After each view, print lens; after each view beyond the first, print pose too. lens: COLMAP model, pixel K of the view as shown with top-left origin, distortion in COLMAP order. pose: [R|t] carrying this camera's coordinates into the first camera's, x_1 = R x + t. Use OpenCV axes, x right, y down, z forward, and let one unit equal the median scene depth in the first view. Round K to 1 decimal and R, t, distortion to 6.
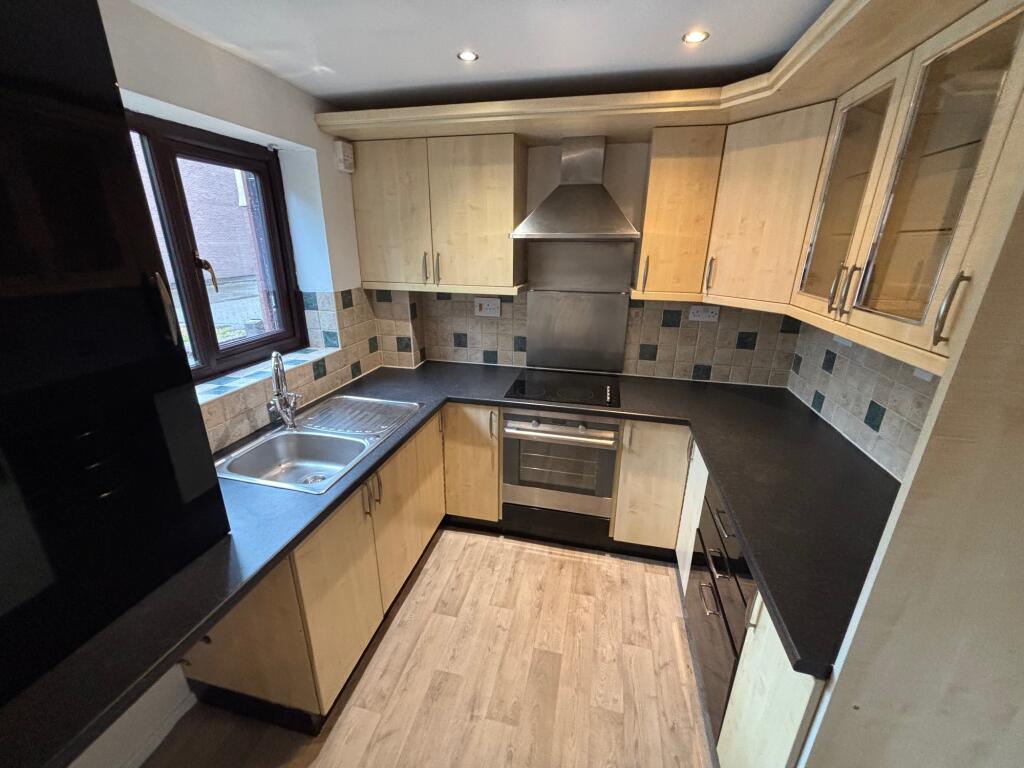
lens RADIAL K [[410.2, 0, 511.6], [0, 410.2, 382.2], [0, 0, 1]] dist [-0.001826, 0.000313]
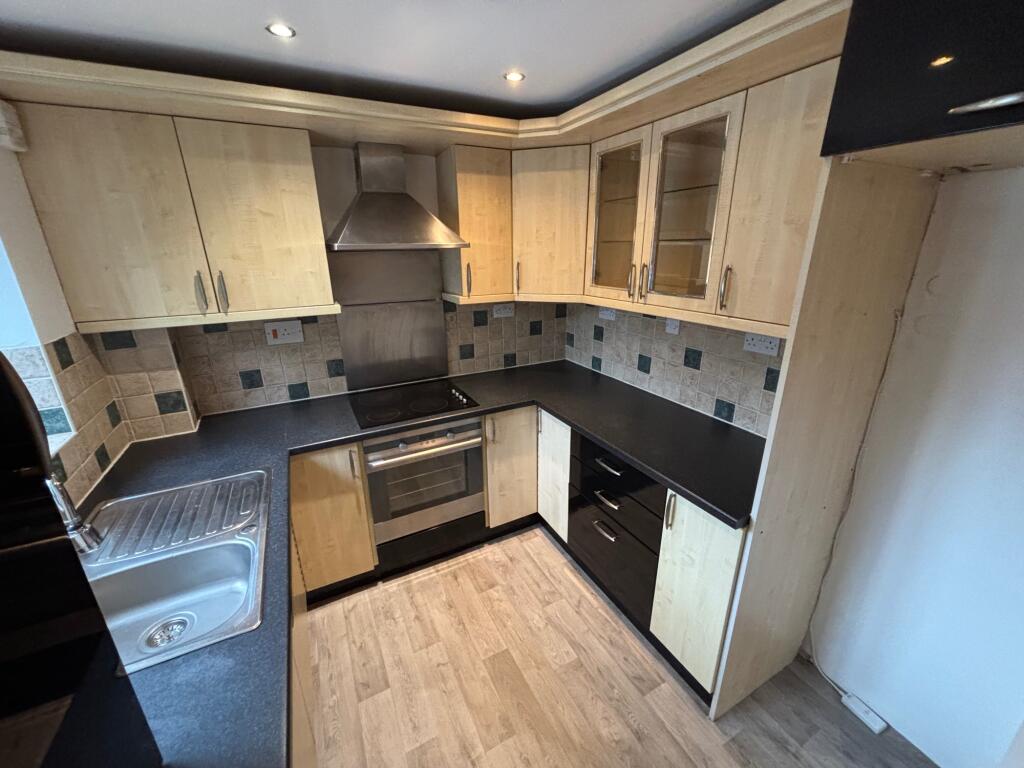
lens RADIAL K [[410.2, 0, 511.1], [0, 410.2, 383.0], [0, 0, 1]] dist [-0.001826, 0.000313]
pose [[0.761300, -0.224346, 0.608351, -0.304792], [0.229058, 0.970794, 0.071360, -0.051837], [-0.606593, 0.085021, 0.790453, 0.103054]]
